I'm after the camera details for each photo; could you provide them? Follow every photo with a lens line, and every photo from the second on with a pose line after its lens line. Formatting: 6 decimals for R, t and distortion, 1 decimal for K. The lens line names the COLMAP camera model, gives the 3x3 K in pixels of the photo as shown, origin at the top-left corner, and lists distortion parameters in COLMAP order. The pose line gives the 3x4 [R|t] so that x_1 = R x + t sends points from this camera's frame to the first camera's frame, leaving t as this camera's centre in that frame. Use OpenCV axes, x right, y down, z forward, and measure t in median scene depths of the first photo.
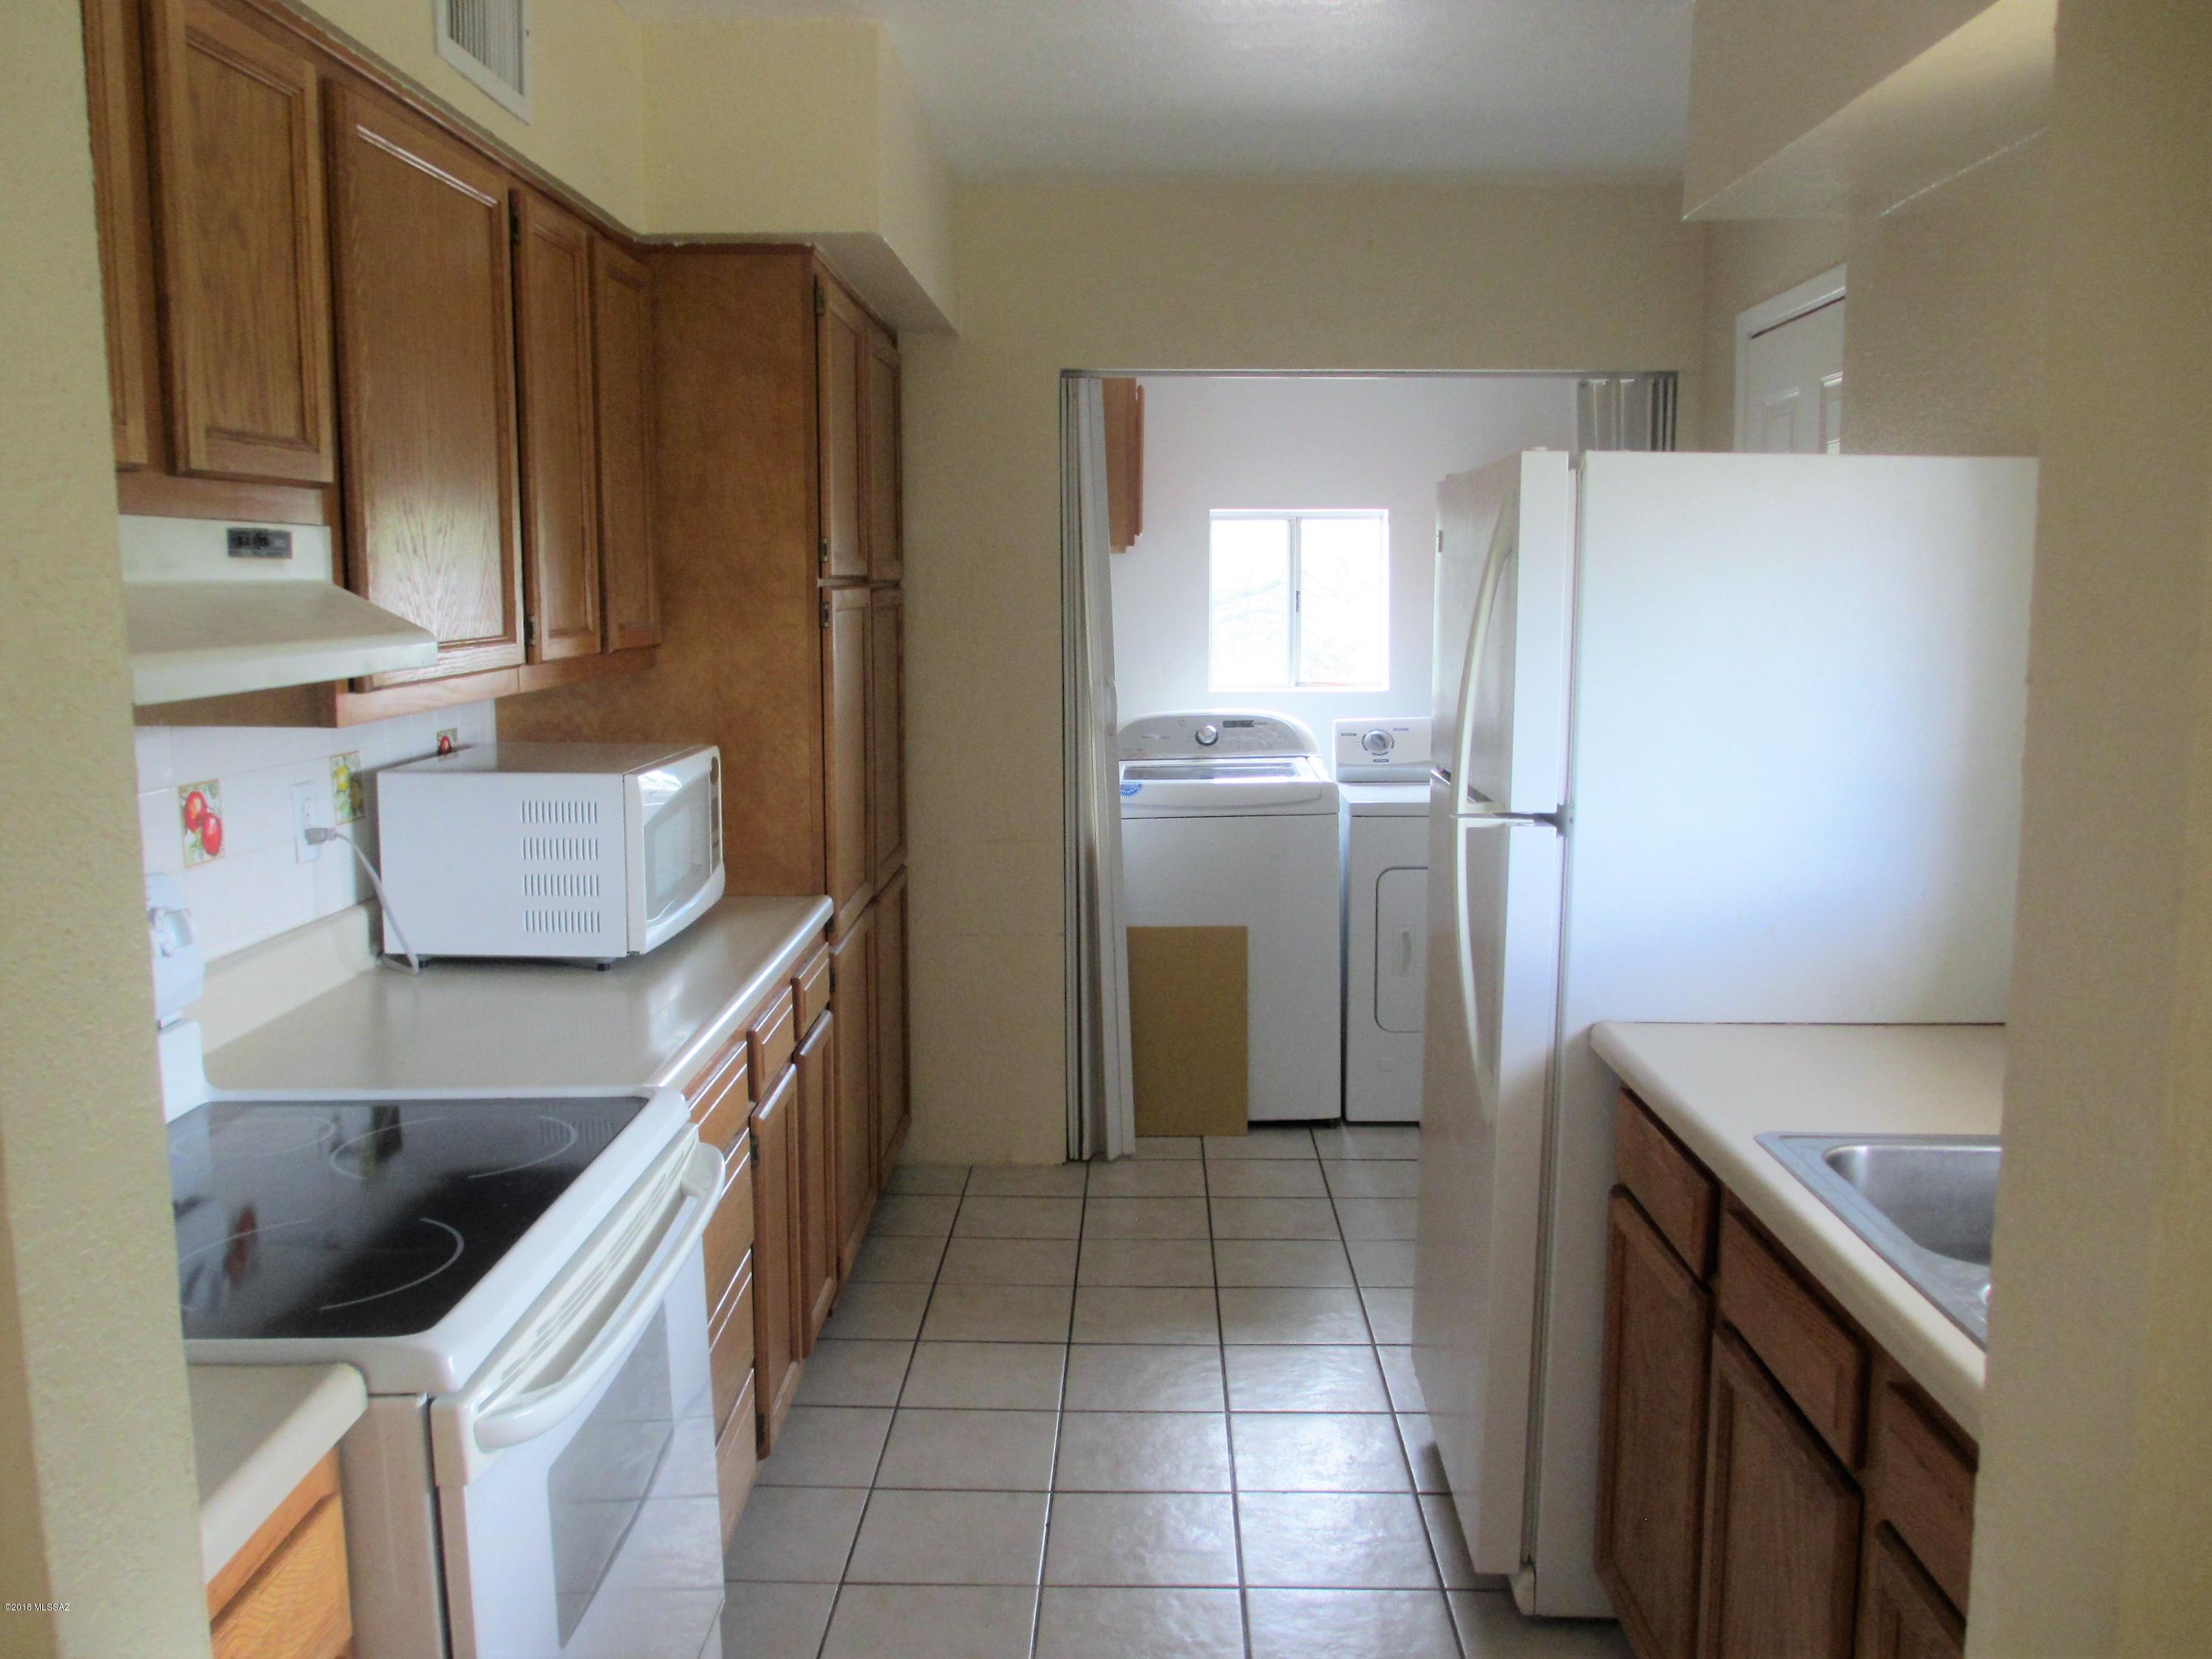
lens RADIAL K [[1863.6, 0, 1106.0], [0, 1863.6, 829.5], [0, 0, 1]] dist [-0.044698, 0.011643]
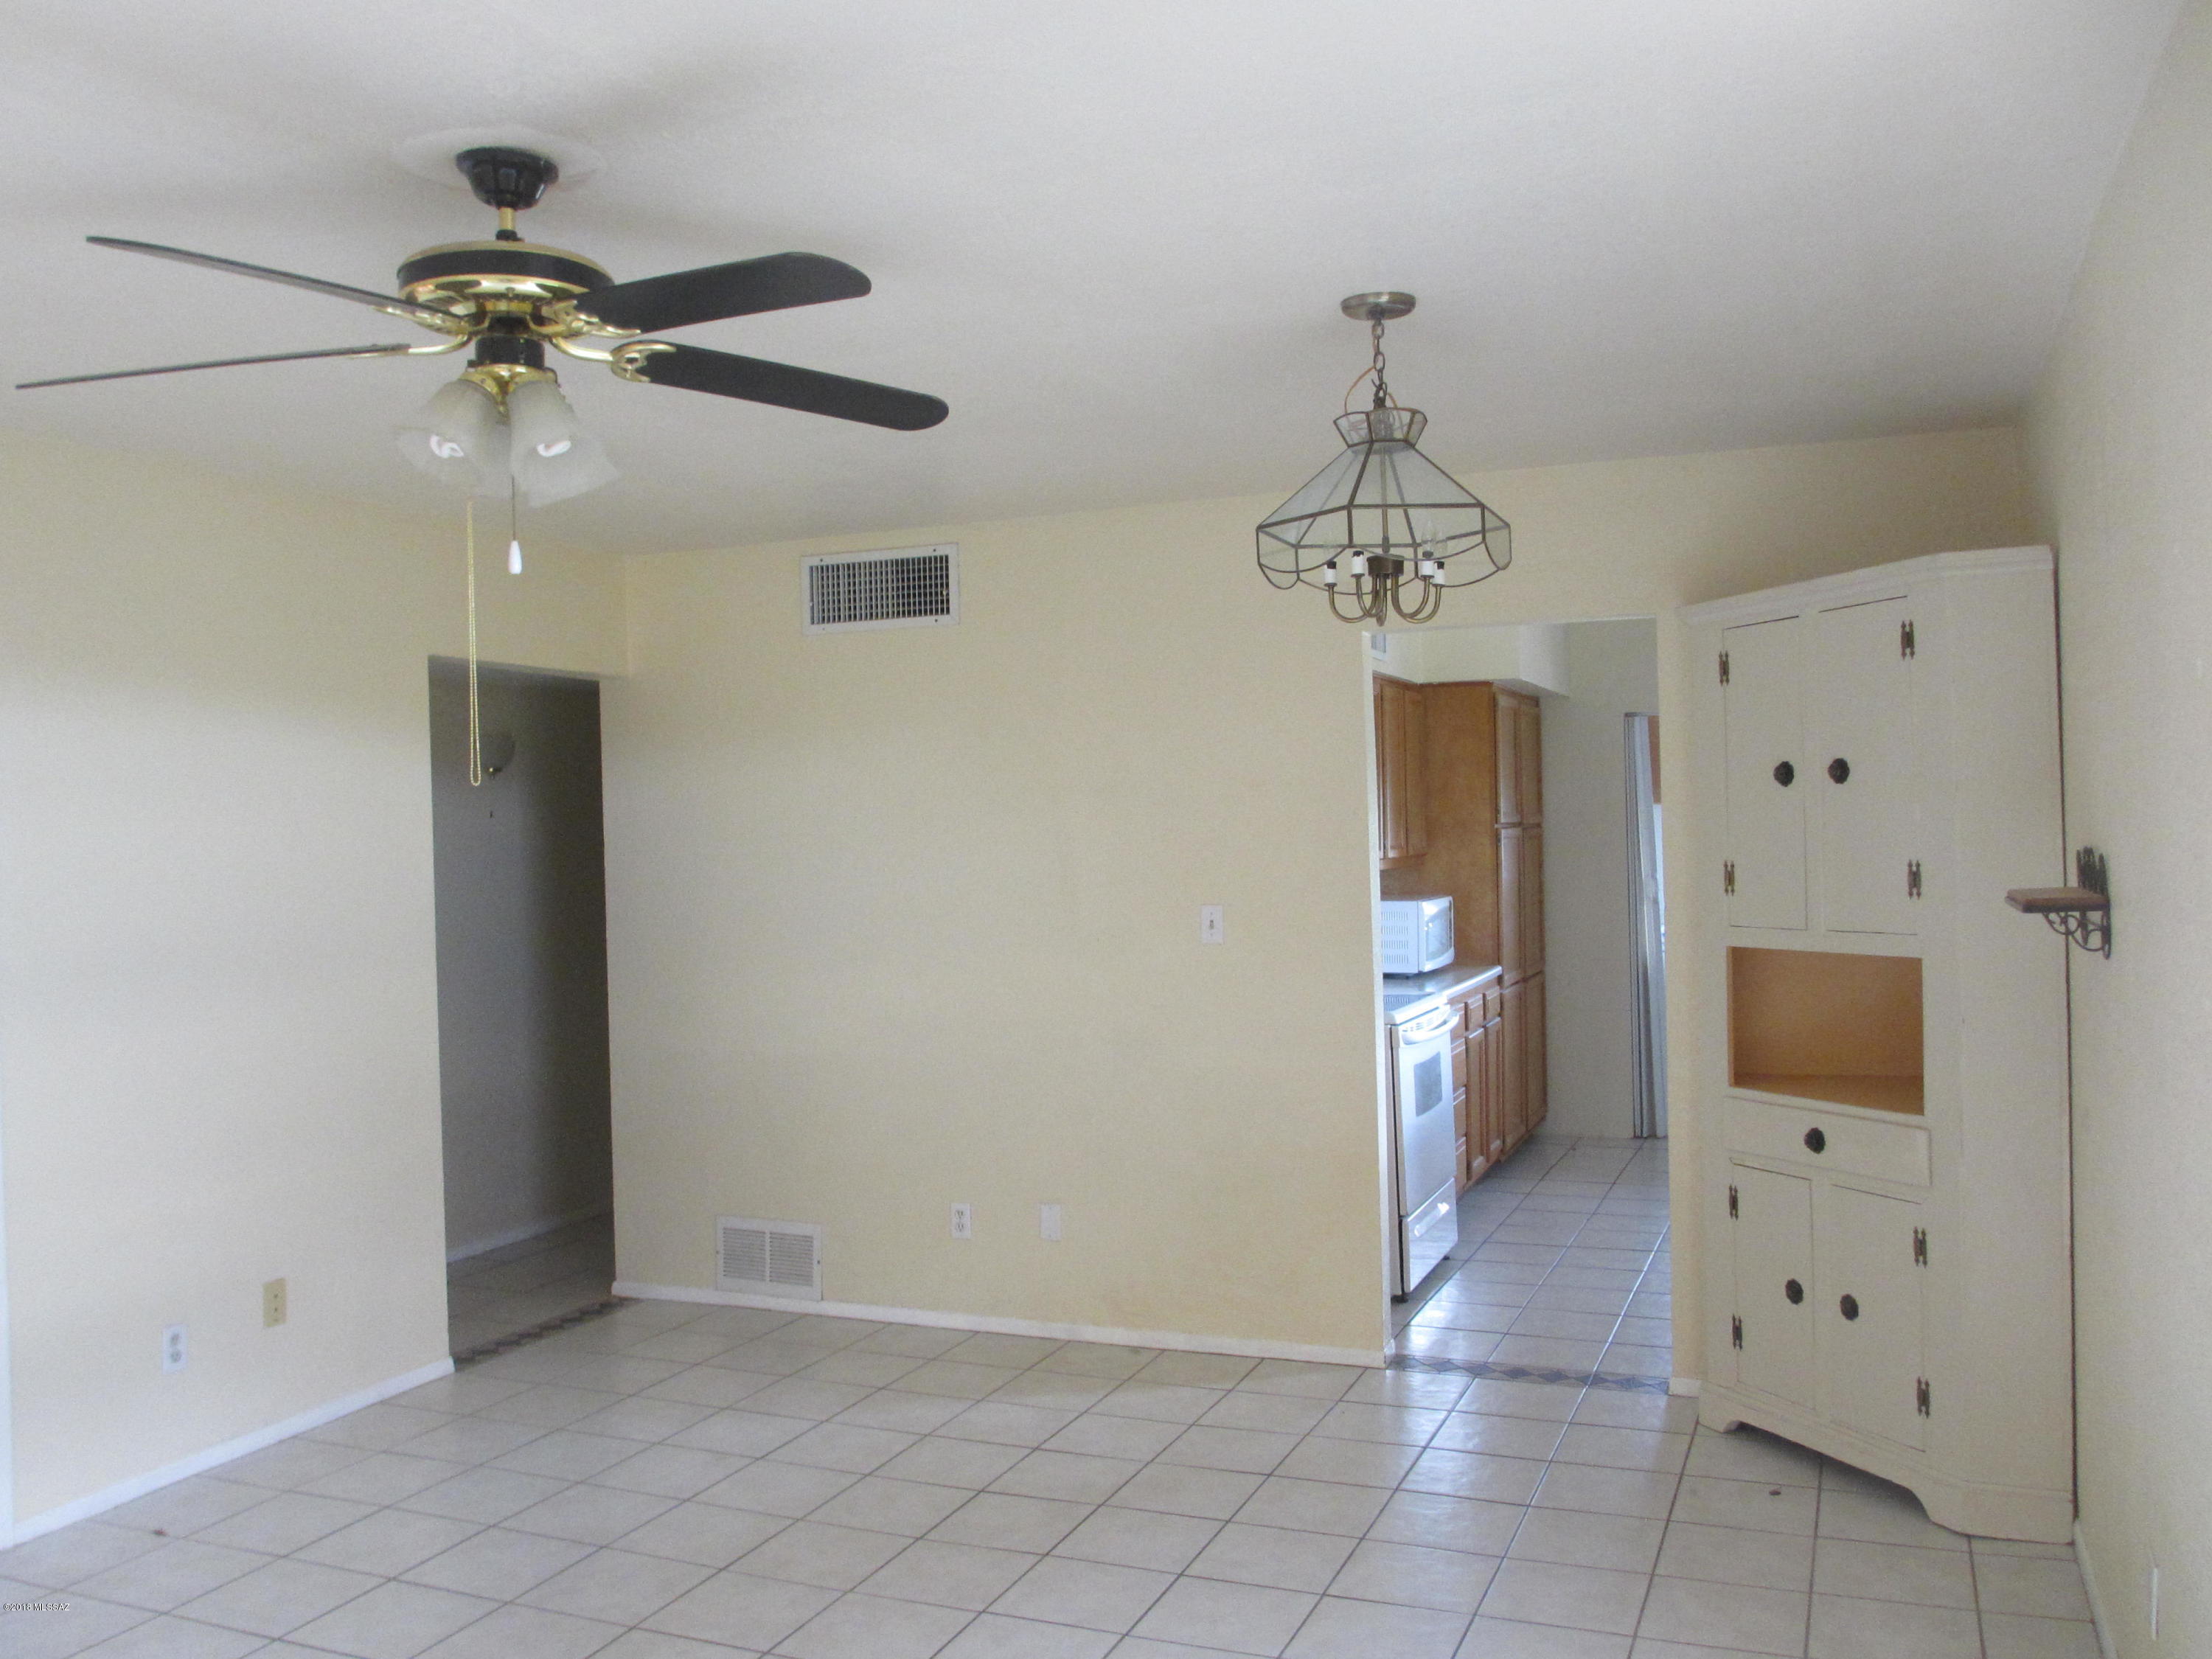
lens RADIAL K [[1854.3, 0, 1118.1], [0, 1854.3, 832.3], [0, 0, 1]] dist [-0.069173, 0.040622]
pose [[0.933207, -0.017294, -0.358922, 0.230776], [-0.027366, 0.992520, -0.118977, 0.159499], [0.358295, 0.120852, 0.925754, -1.283262]]
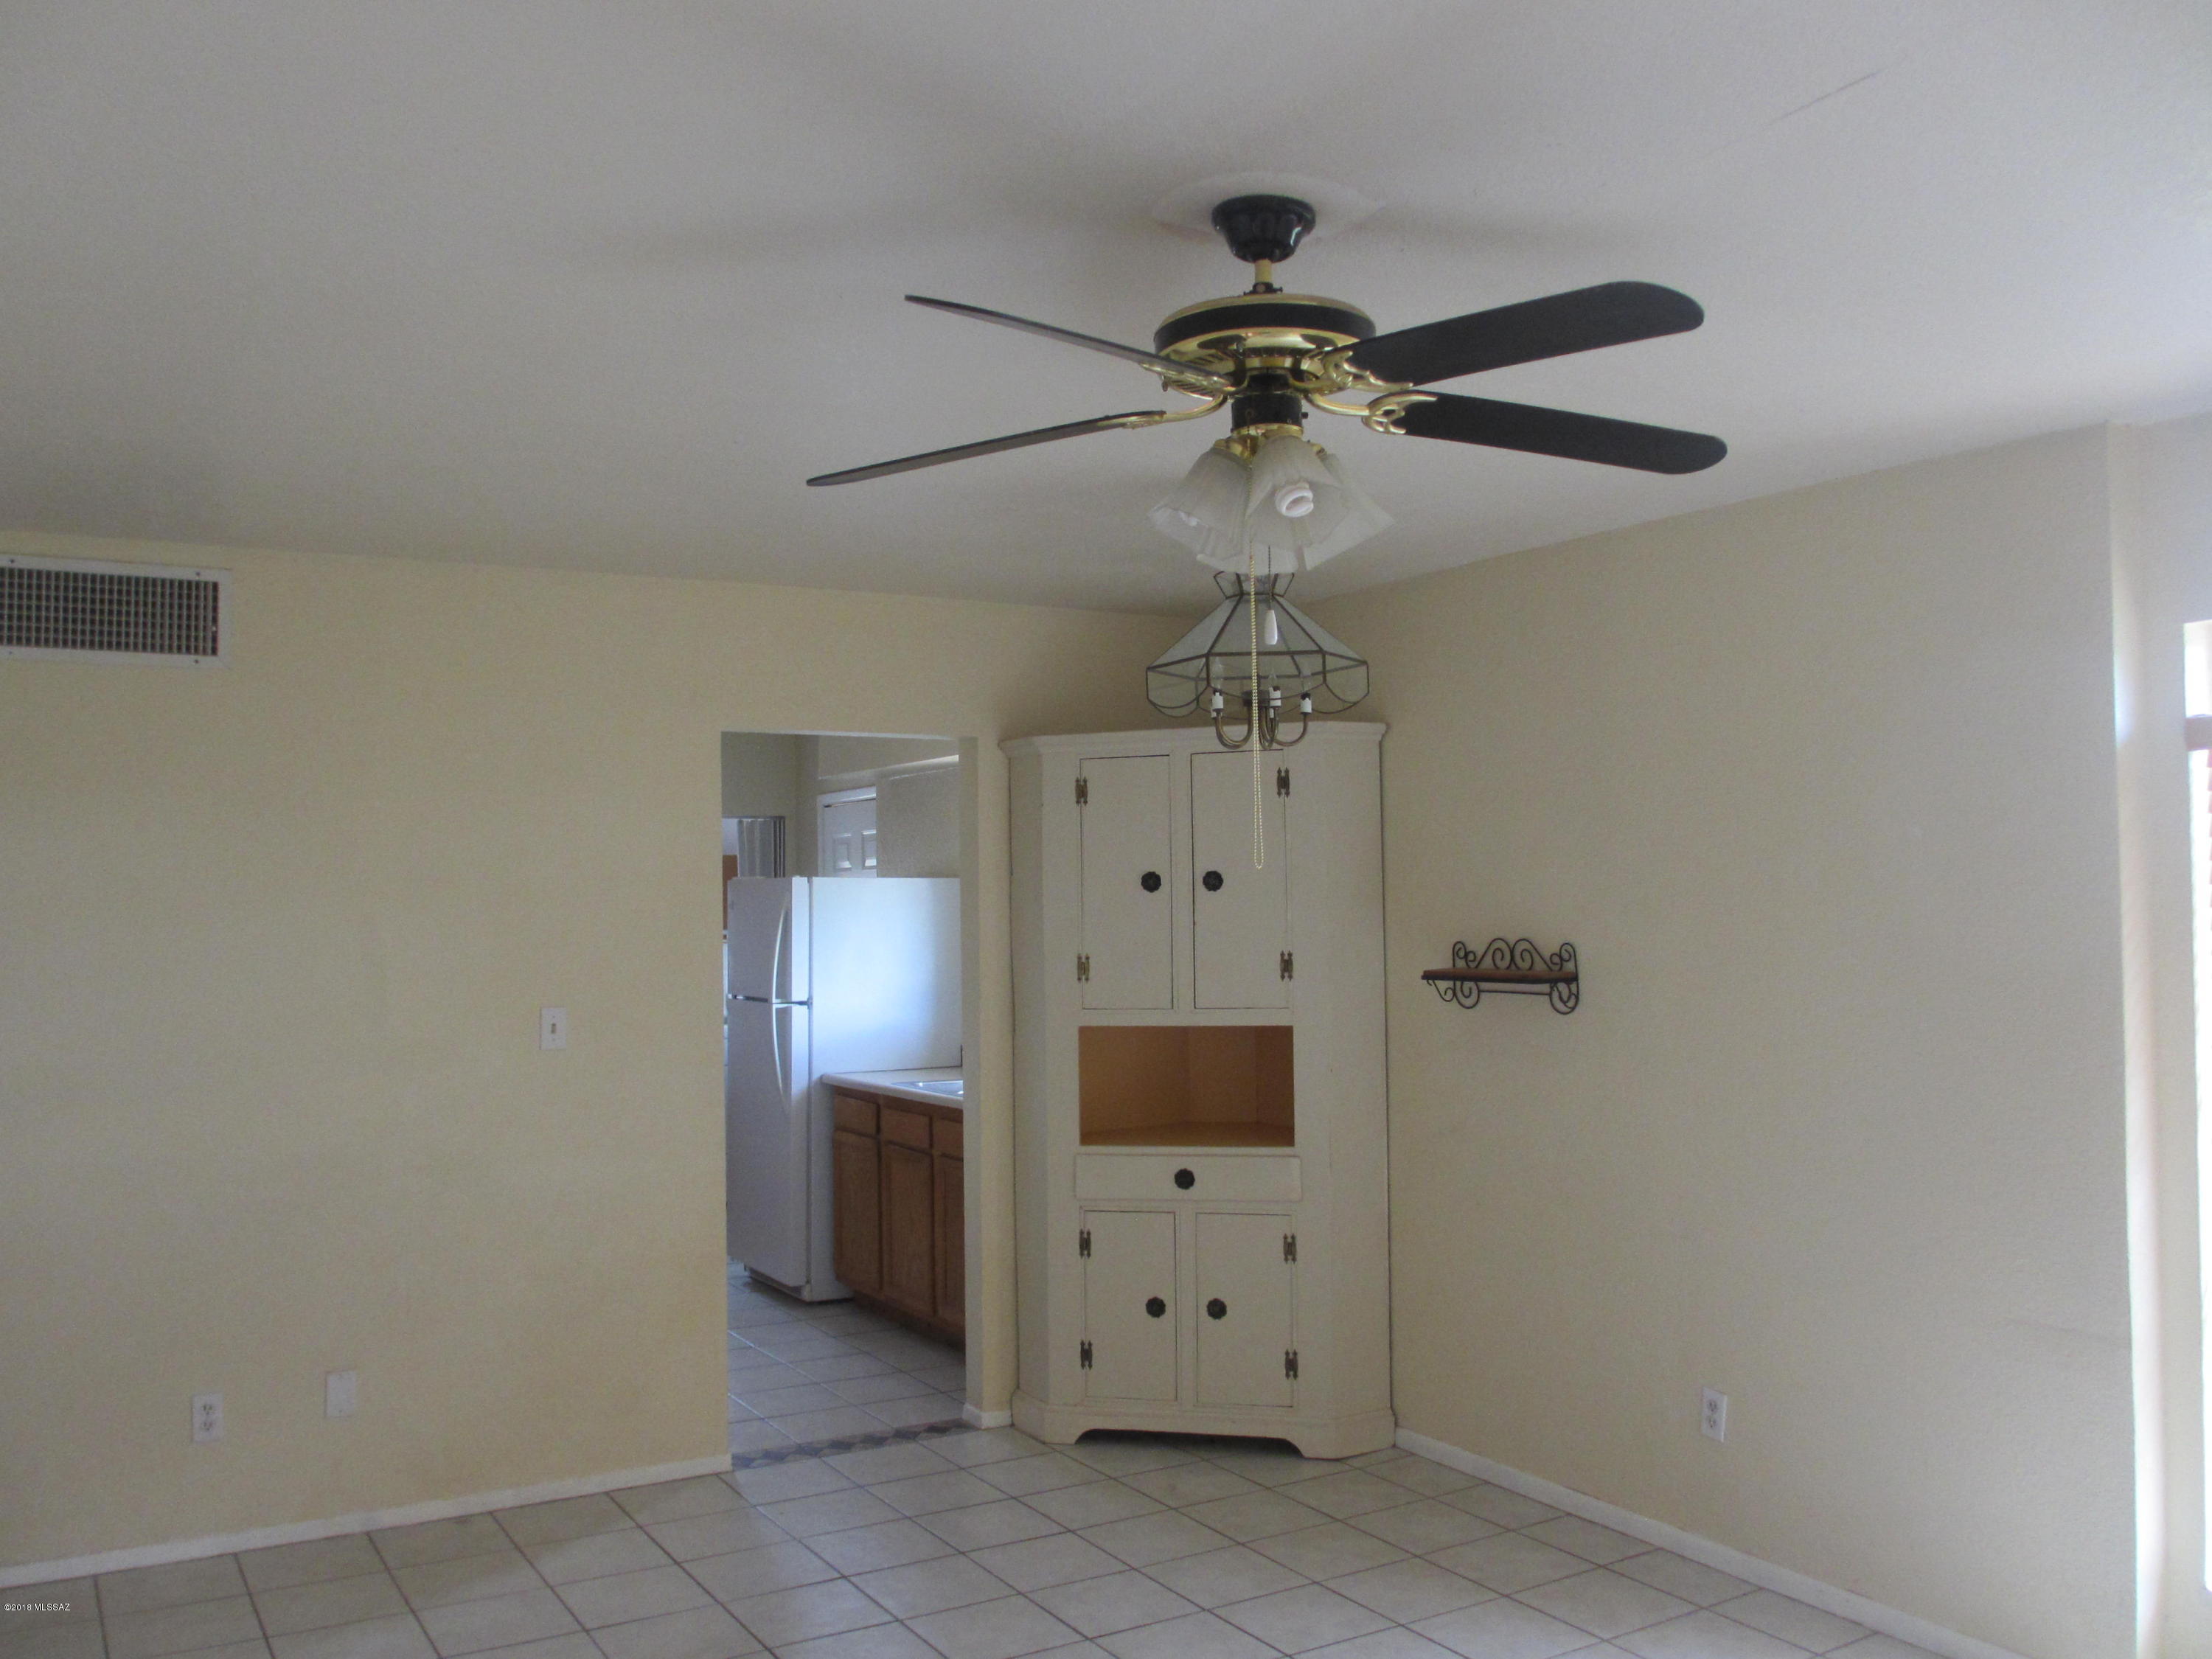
lens RADIAL K [[1823.8, 0, 1106.0], [0, 1823.8, 829.5], [0, 0, 1]] dist [-0.060782, 0.009972]
pose [[0.844548, 0.013330, 0.535314, -0.657022], [0.078792, 0.985715, -0.148853, 0.138912], [-0.529651, 0.167892, 0.831434, -1.220499]]
